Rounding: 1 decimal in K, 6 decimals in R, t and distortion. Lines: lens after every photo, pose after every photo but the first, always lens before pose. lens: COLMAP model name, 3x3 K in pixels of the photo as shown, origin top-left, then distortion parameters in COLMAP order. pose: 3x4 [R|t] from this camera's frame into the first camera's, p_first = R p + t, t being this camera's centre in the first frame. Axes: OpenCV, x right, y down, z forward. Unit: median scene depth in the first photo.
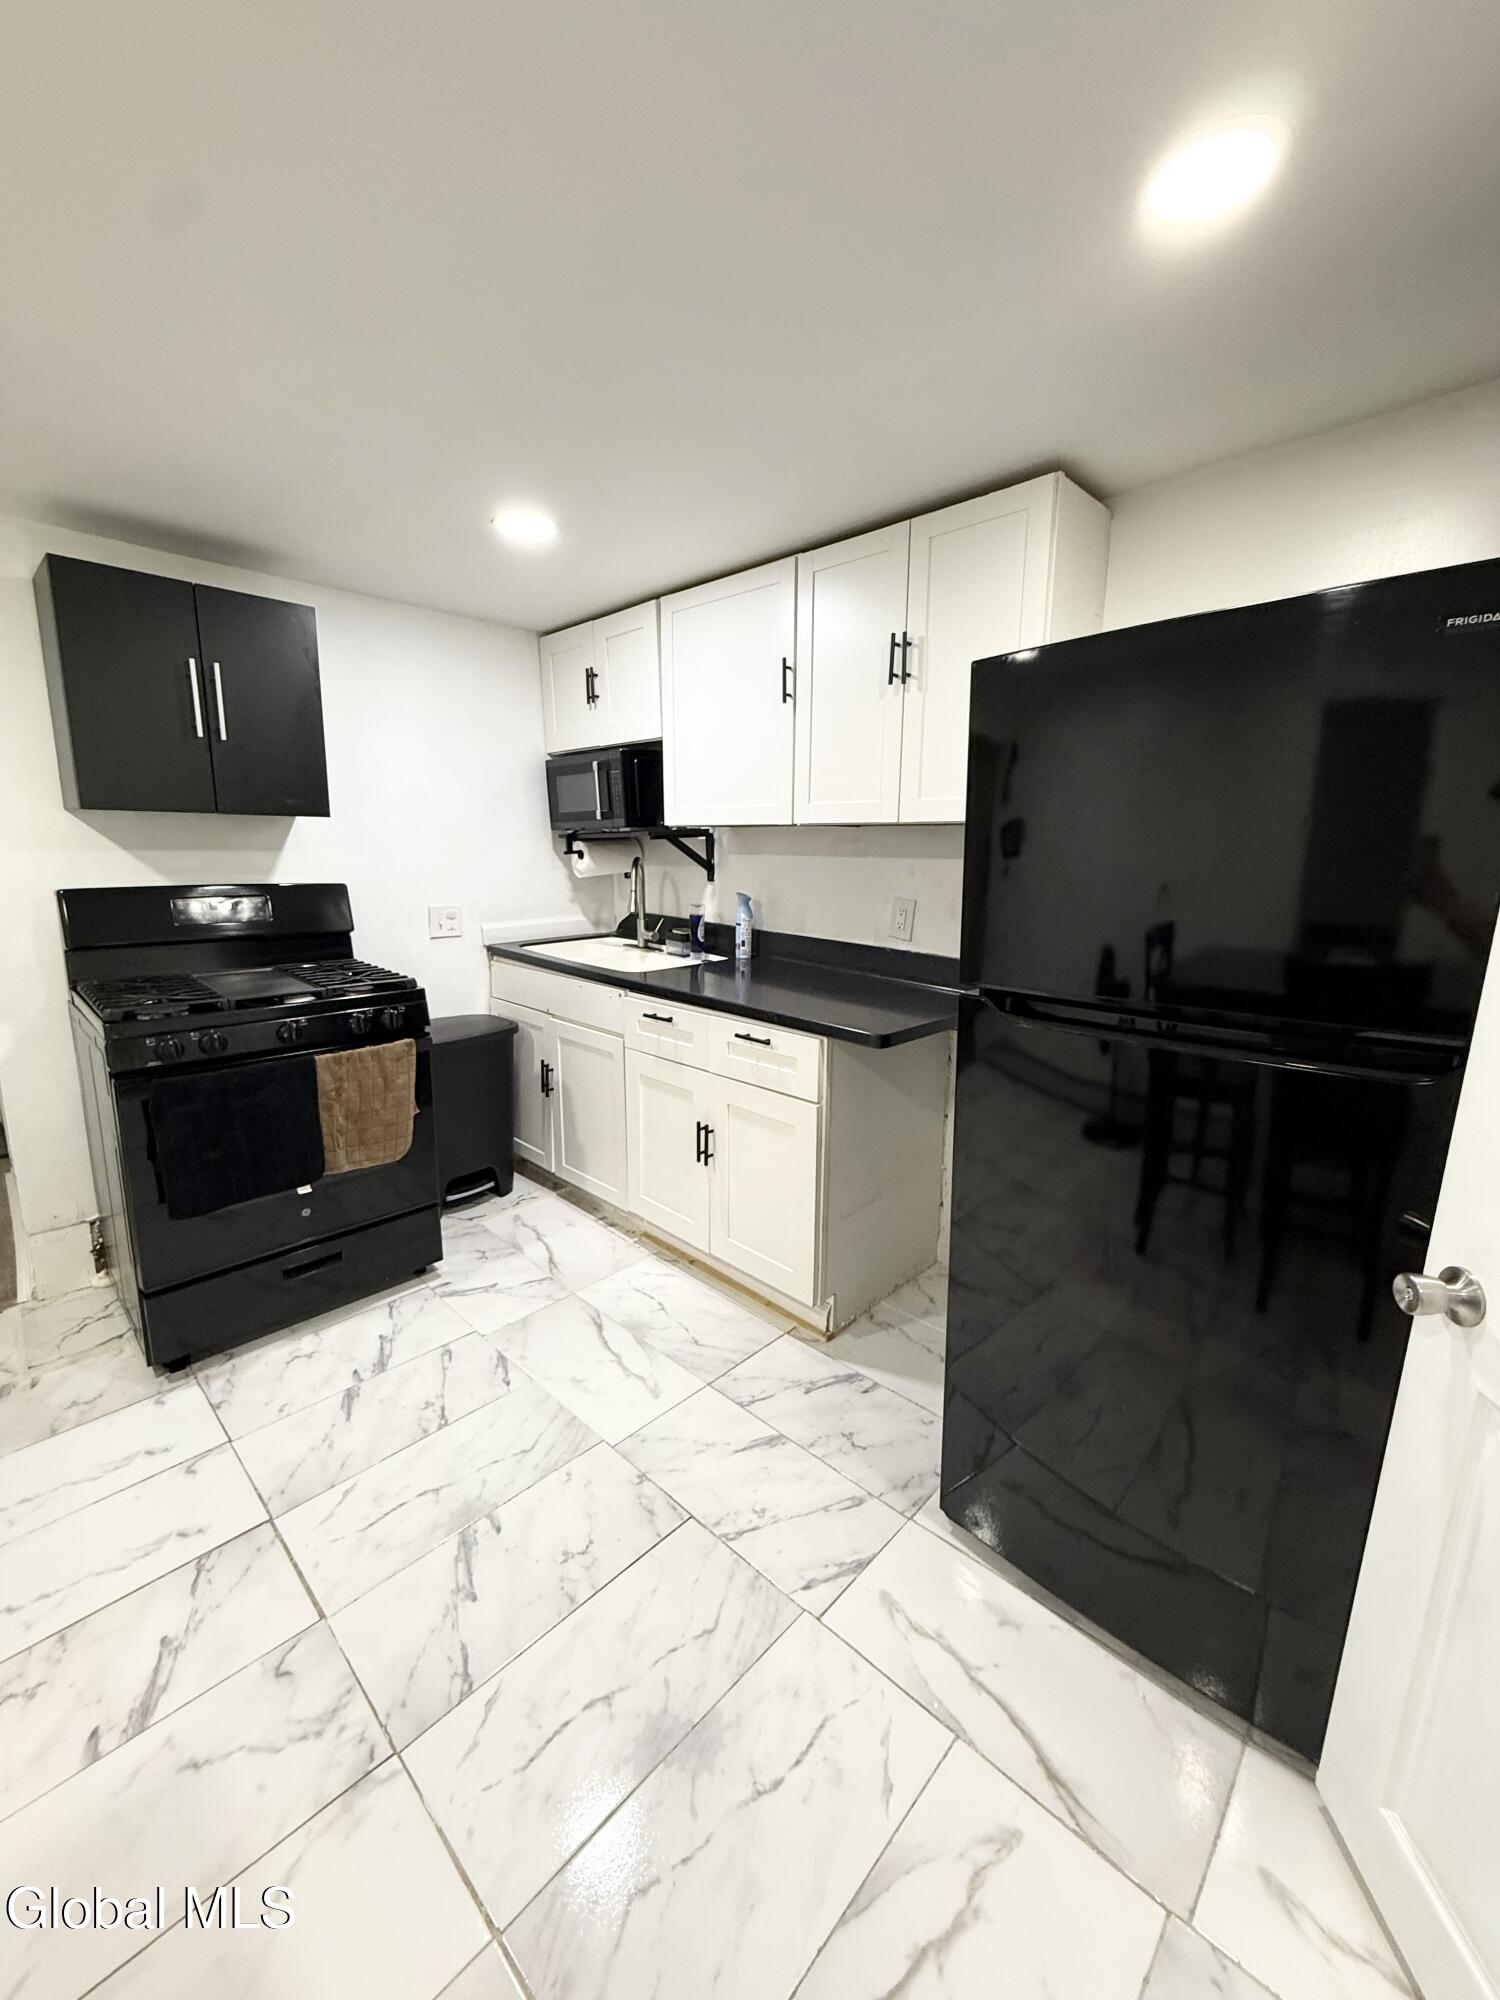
lens RADIAL K [[800.9, 0, 752.0], [0, 800.9, 992.7], [0, 0, 1]] dist [0.001495, -0.000055]
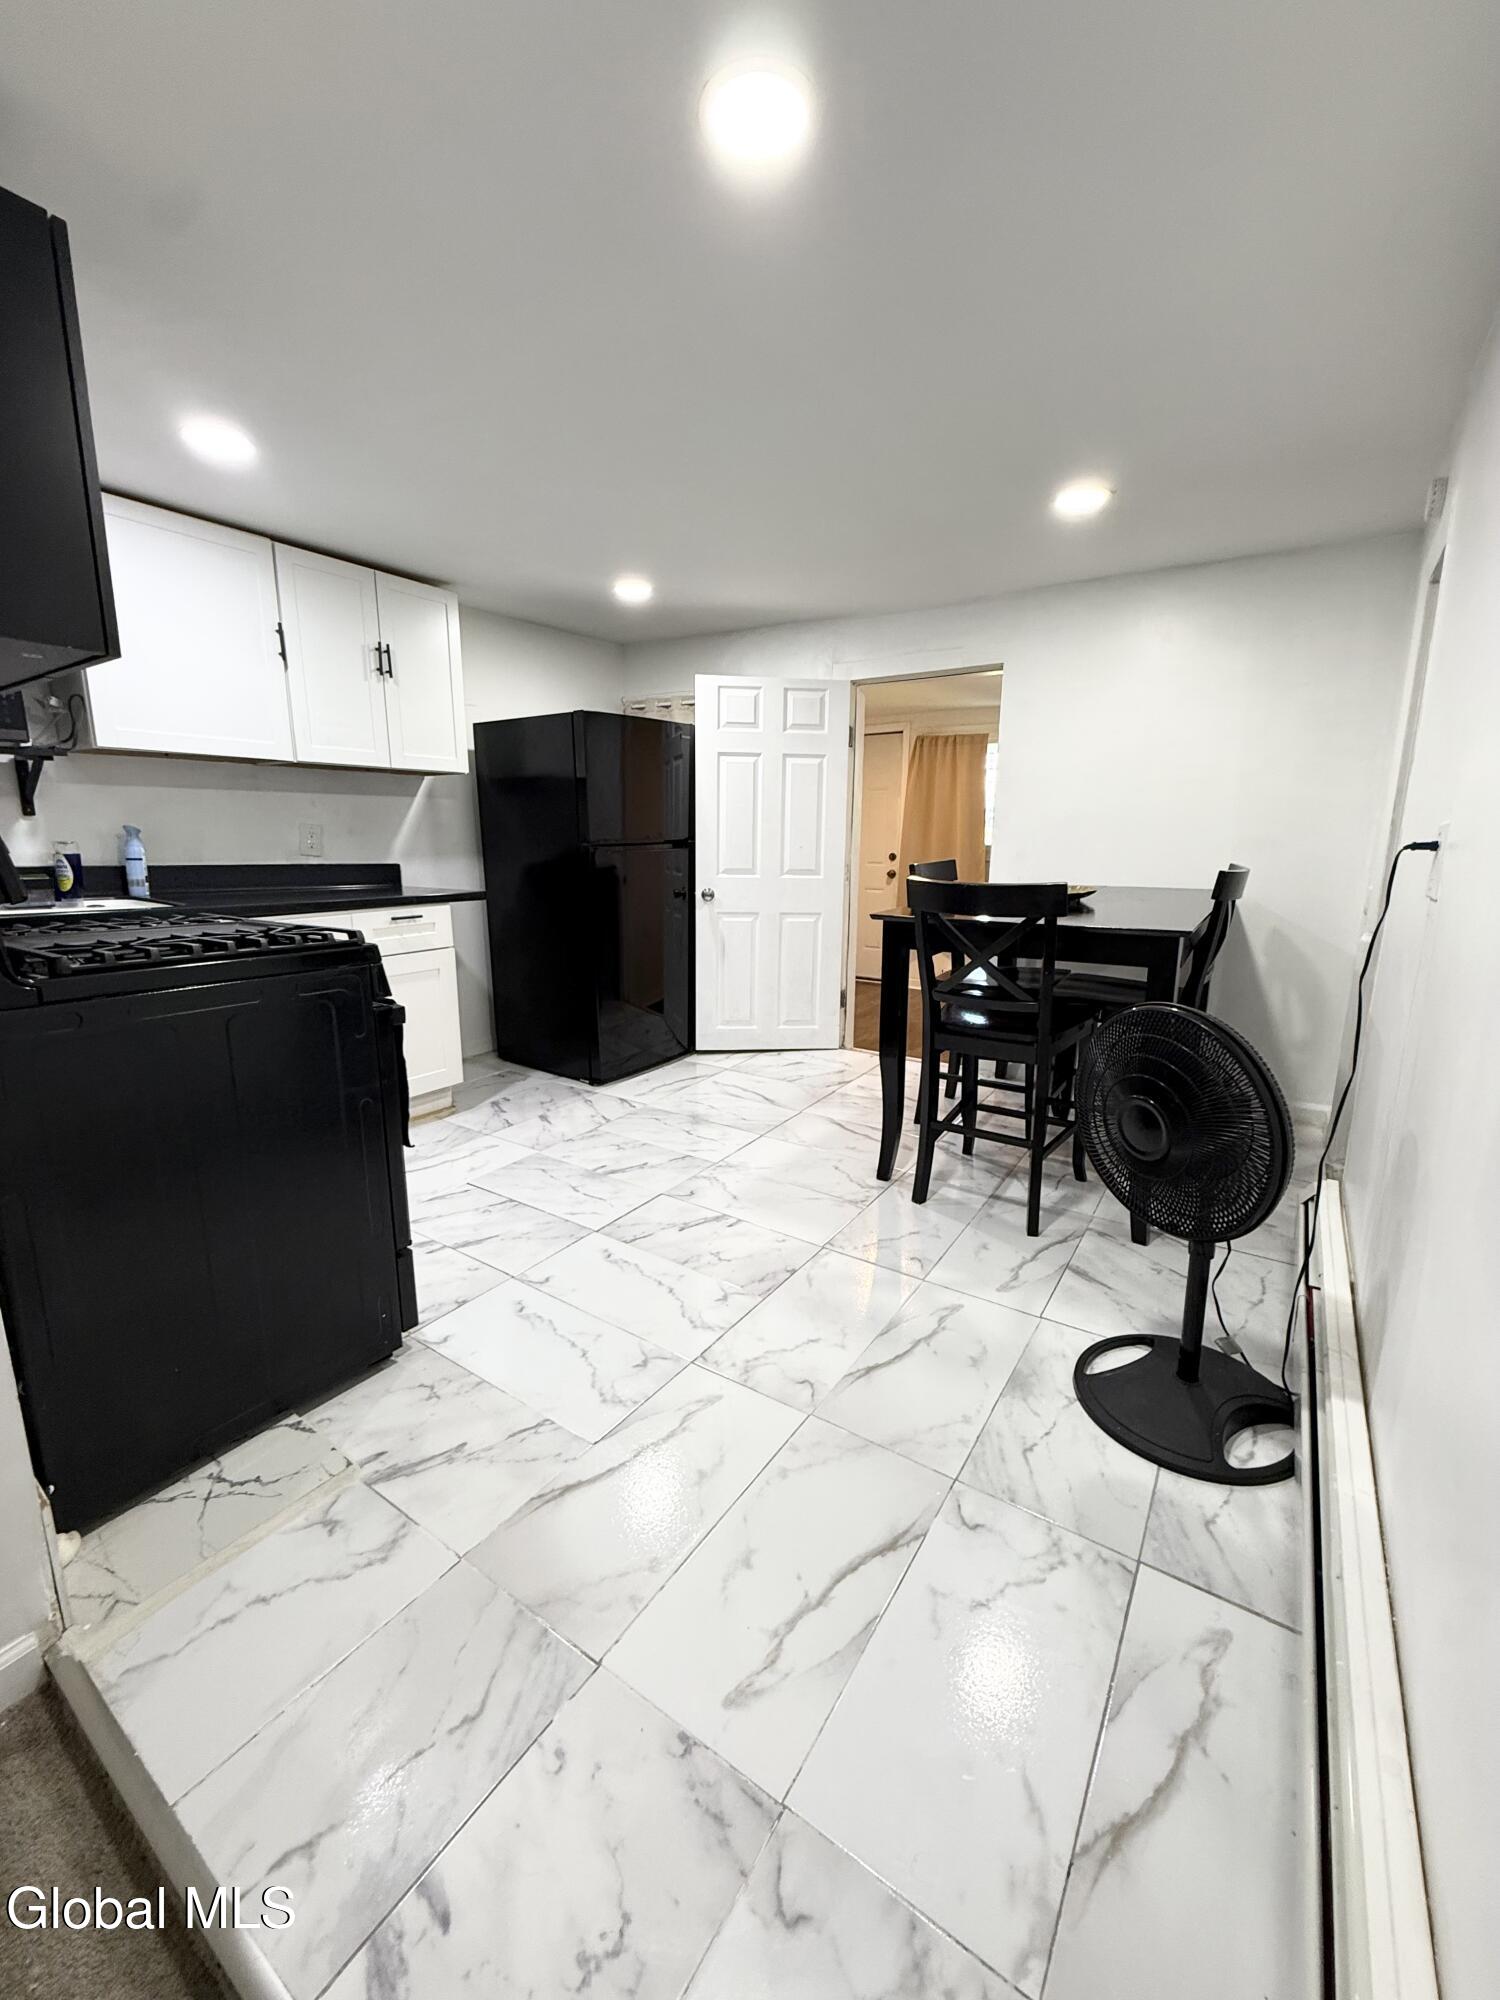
lens RADIAL K [[800.9, 0, 752.0], [0, 800.9, 992.7], [0, 0, 1]] dist [0.001495, -0.000055]
pose [[-0.171534, -0.204484, 0.963723, -1.736793], [0.179668, 0.955324, 0.234681, -0.042929], [-0.968657, 0.213406, -0.127131, 0.721731]]
